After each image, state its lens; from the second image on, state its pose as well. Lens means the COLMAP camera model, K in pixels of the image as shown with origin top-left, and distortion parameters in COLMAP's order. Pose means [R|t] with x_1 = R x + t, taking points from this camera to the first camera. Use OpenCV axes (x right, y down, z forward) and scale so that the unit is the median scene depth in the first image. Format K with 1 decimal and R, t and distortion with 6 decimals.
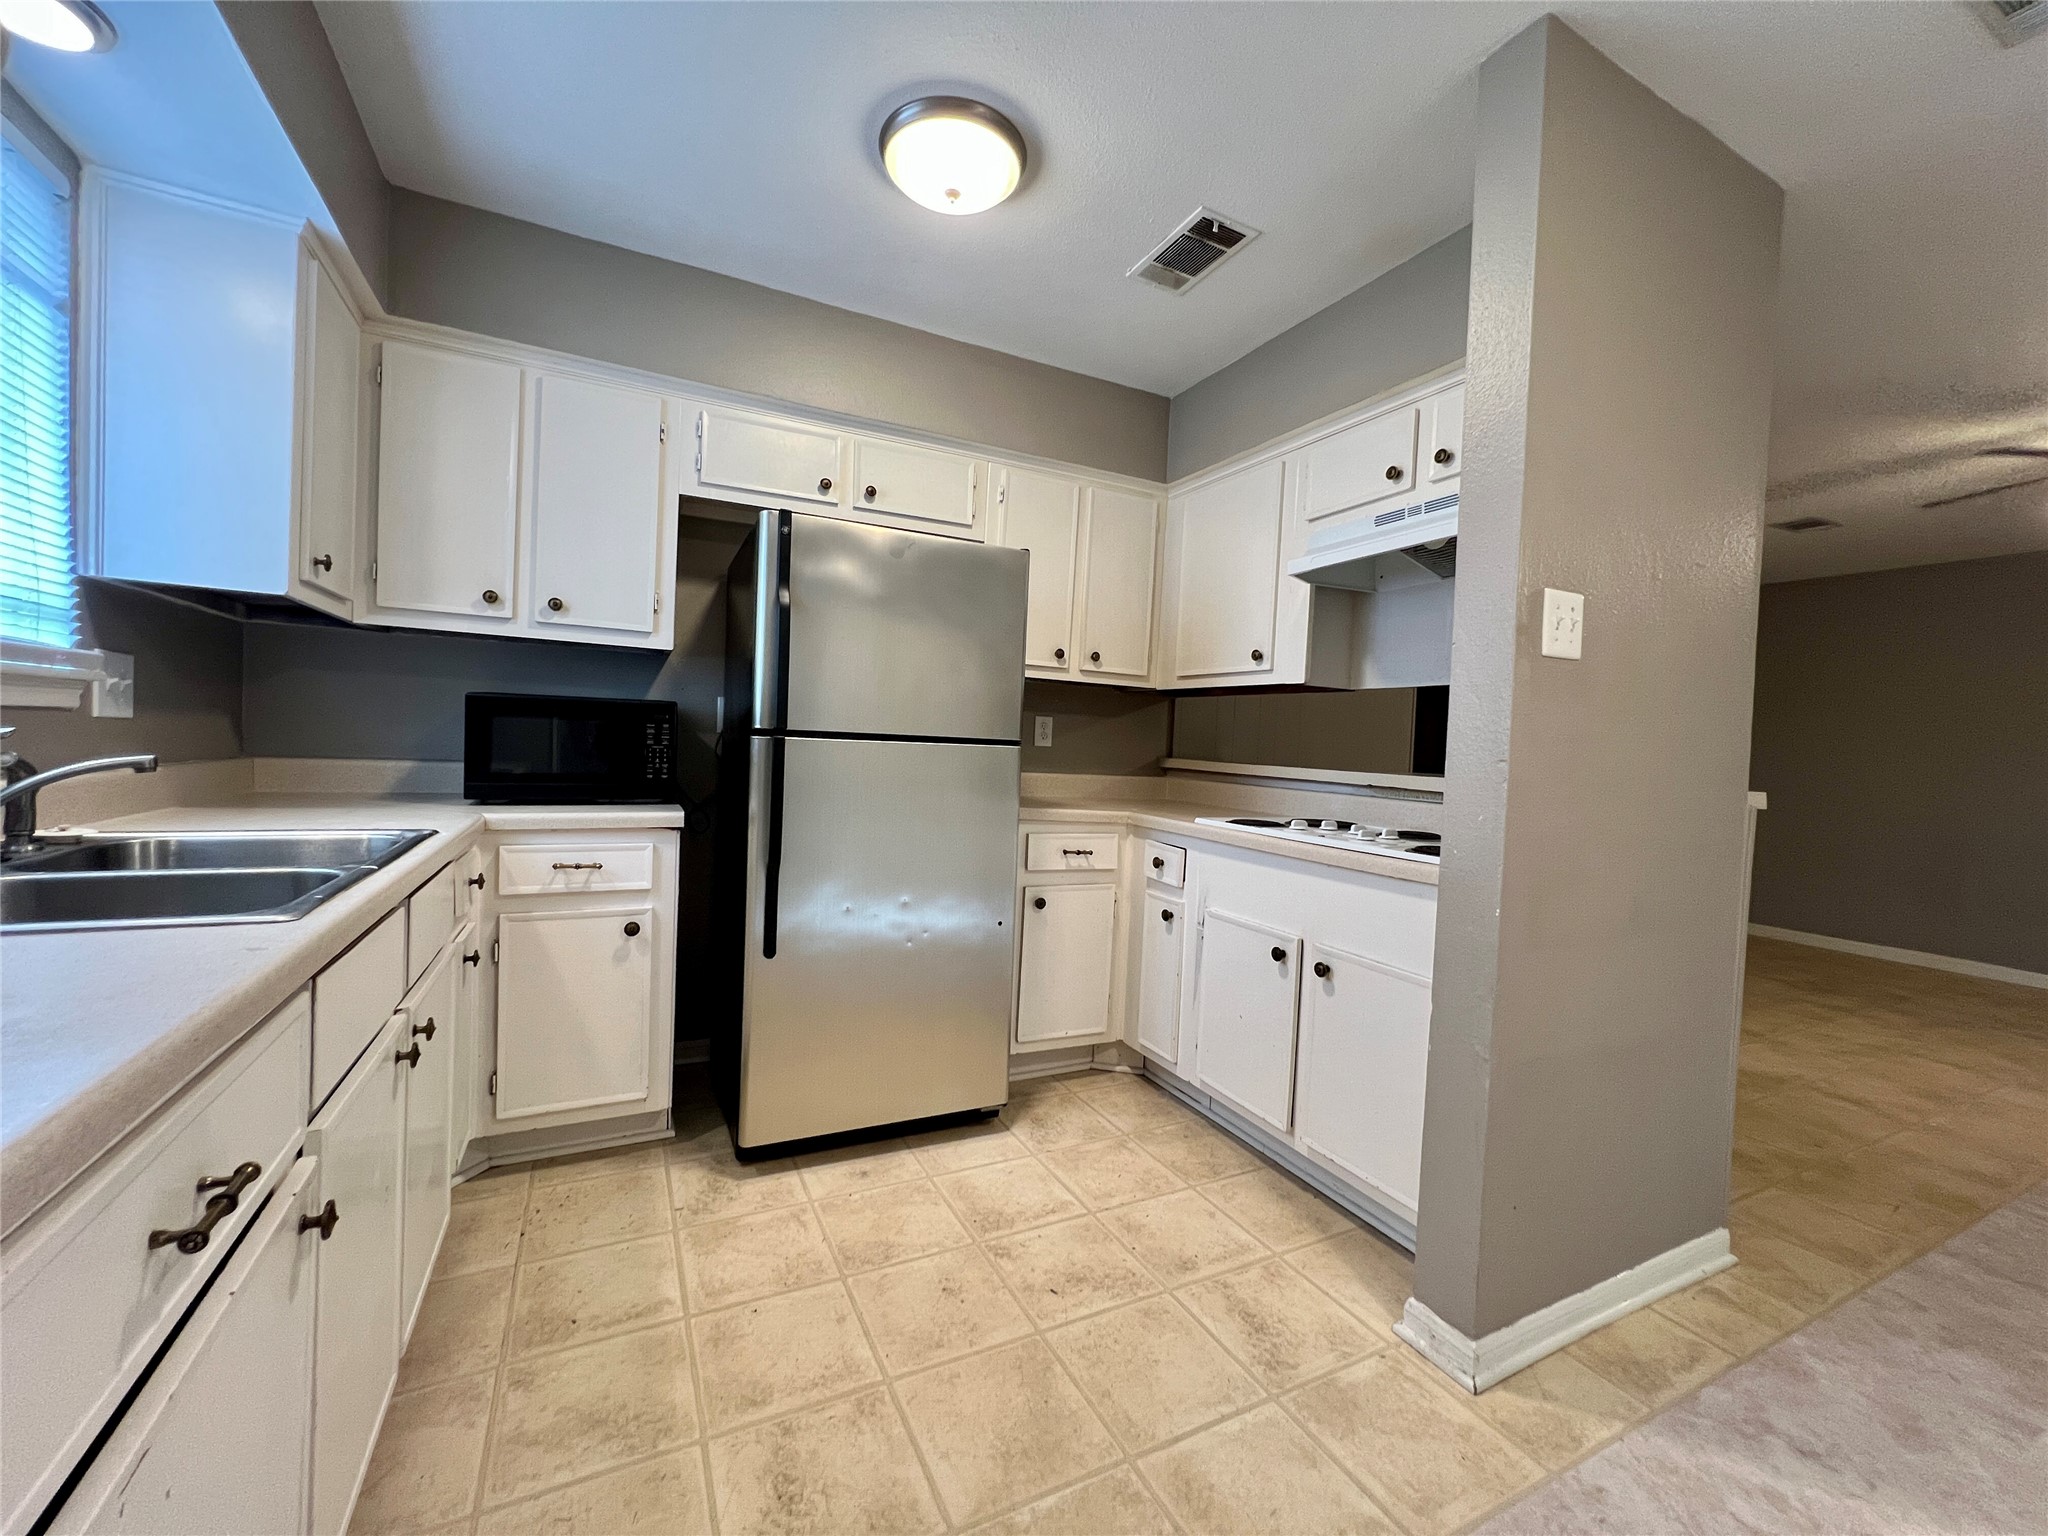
lens RADIAL K [[818.2, 0, 1019.6], [0, 818.2, 766.0], [0, 0, 1]] dist [-0.001722, 0.000235]
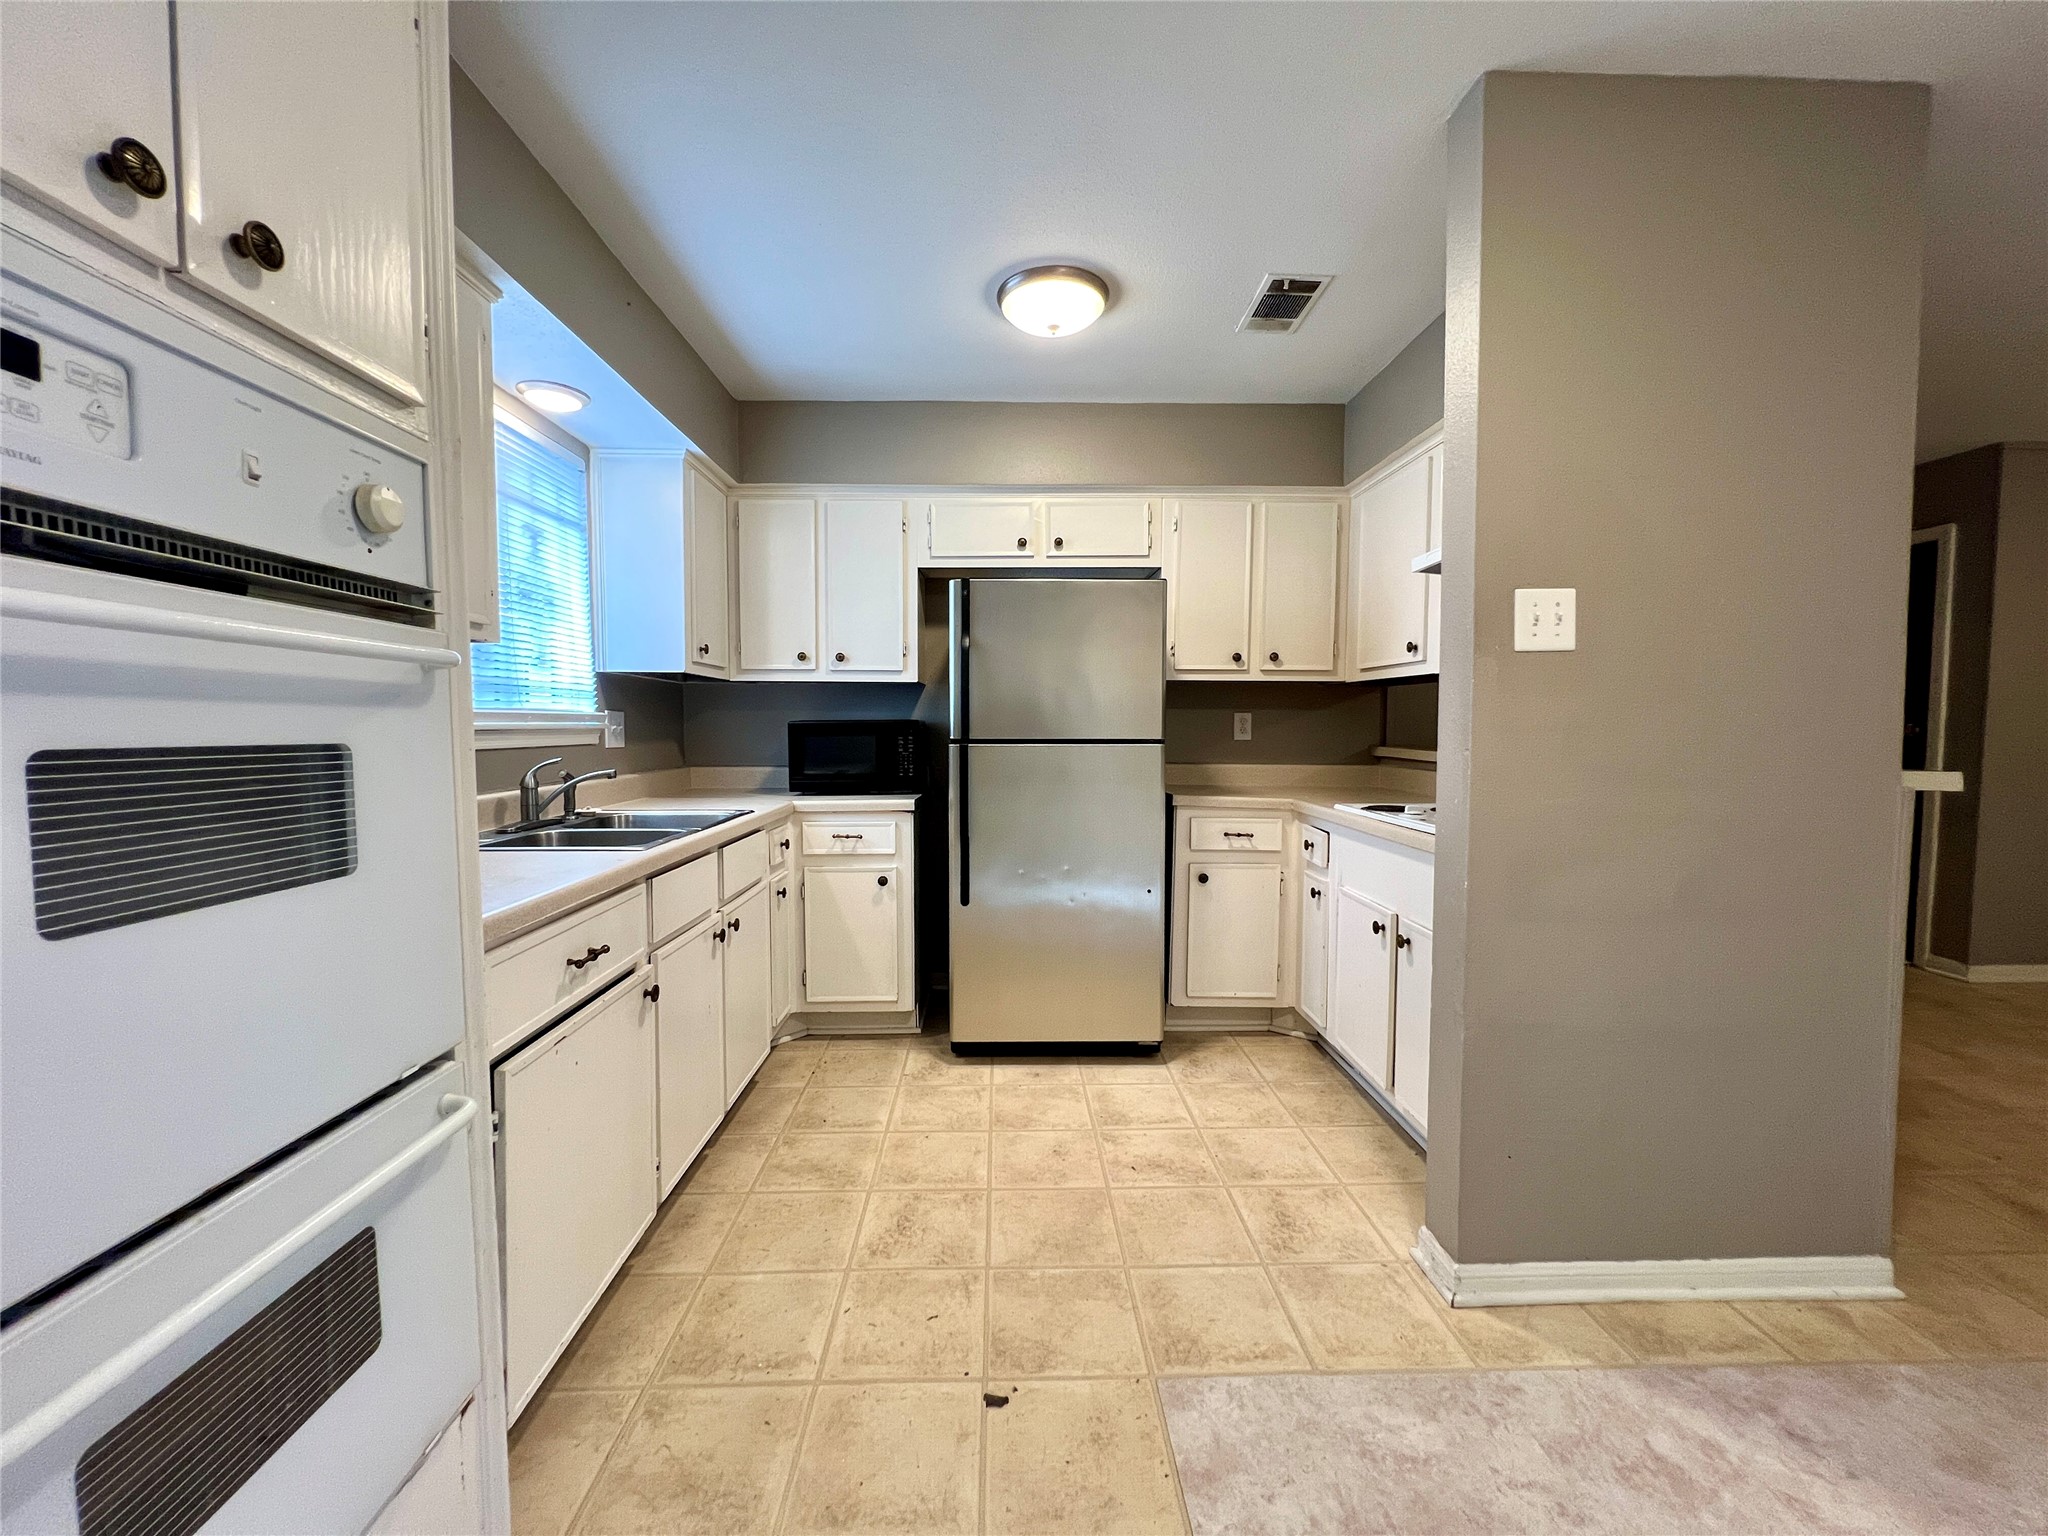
lens RADIAL K [[818.2, 0, 1019.4], [0, 818.2, 764.3], [0, 0, 1]] dist [-0.001722, 0.000235]
pose [[0.903343, -0.022499, -0.428328, 0.383558], [0.026210, 0.999653, 0.002768, -0.003690], [0.428117, -0.013727, 0.903619, -0.203819]]
